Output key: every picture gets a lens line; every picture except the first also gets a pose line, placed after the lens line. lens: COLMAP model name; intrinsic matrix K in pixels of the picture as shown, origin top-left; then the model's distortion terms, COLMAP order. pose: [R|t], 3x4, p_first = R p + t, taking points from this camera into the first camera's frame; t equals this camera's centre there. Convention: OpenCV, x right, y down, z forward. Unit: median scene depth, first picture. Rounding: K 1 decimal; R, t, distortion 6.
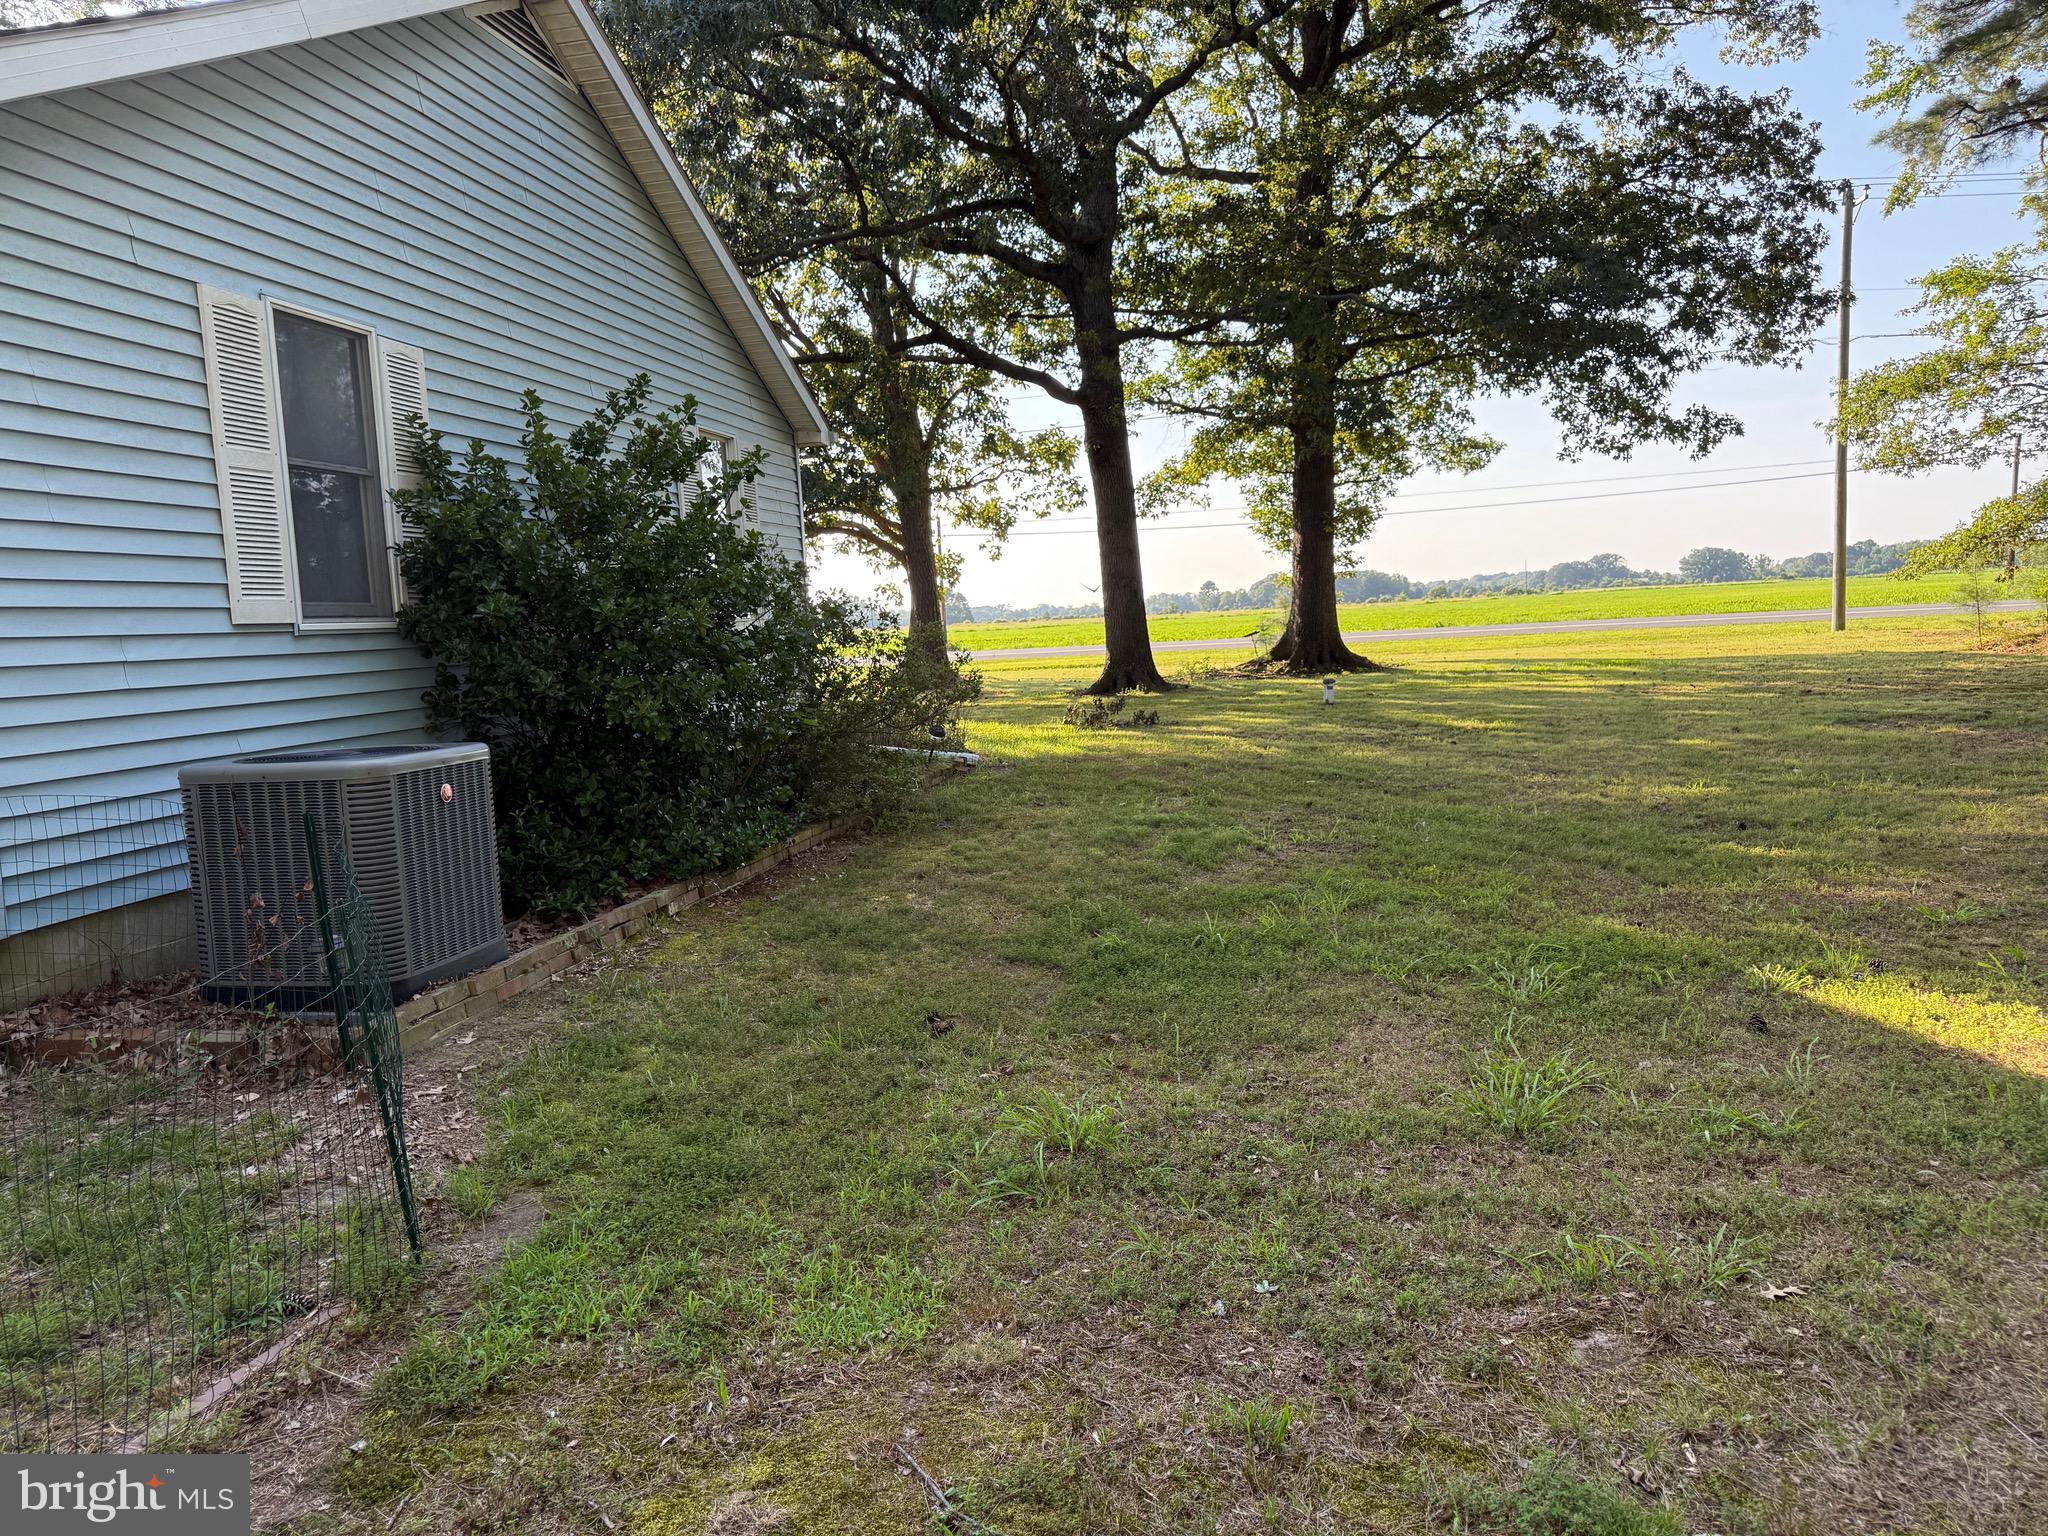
lens RADIAL K [[1427.1, 0, 1011.8], [0, 1427.1, 773.9], [0, 0, 1]] dist [0.013385, -0.006680]
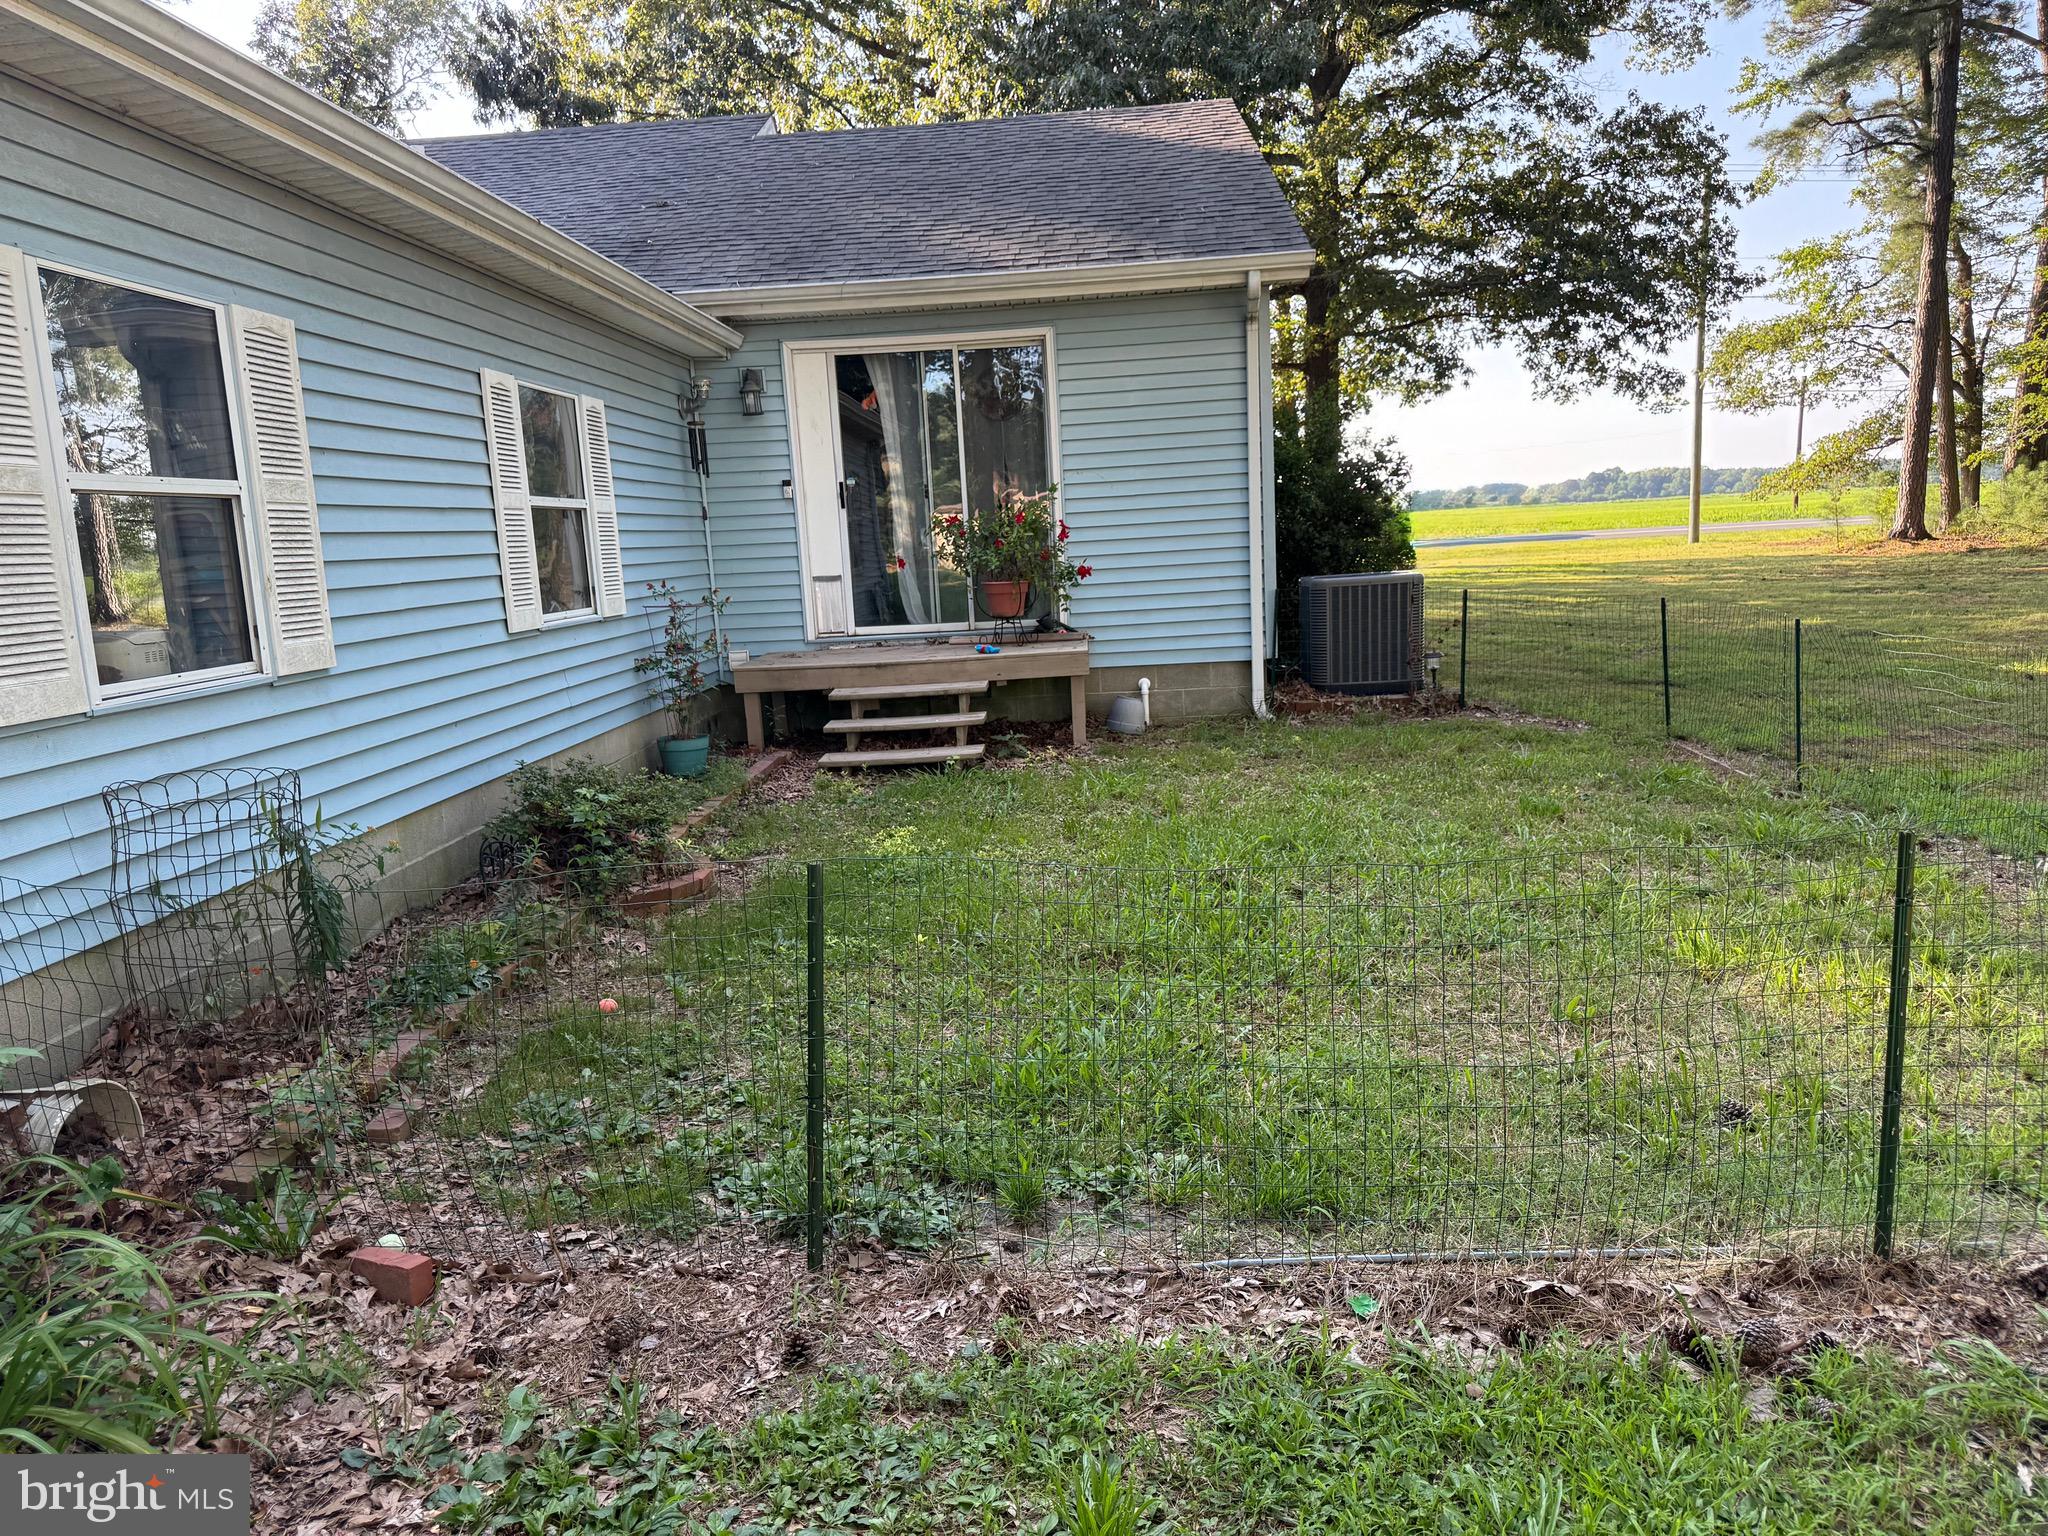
lens RADIAL K [[1427.1, 0, 1034.2], [0, 1427.1, 768.8], [0, 0, 1]] dist [0.013385, -0.006680]
pose [[0.988535, -0.027996, 0.148373, -0.225593], [0.020744, 0.998524, 0.050201, 0.026270], [-0.149559, -0.046548, 0.987656, -0.169326]]
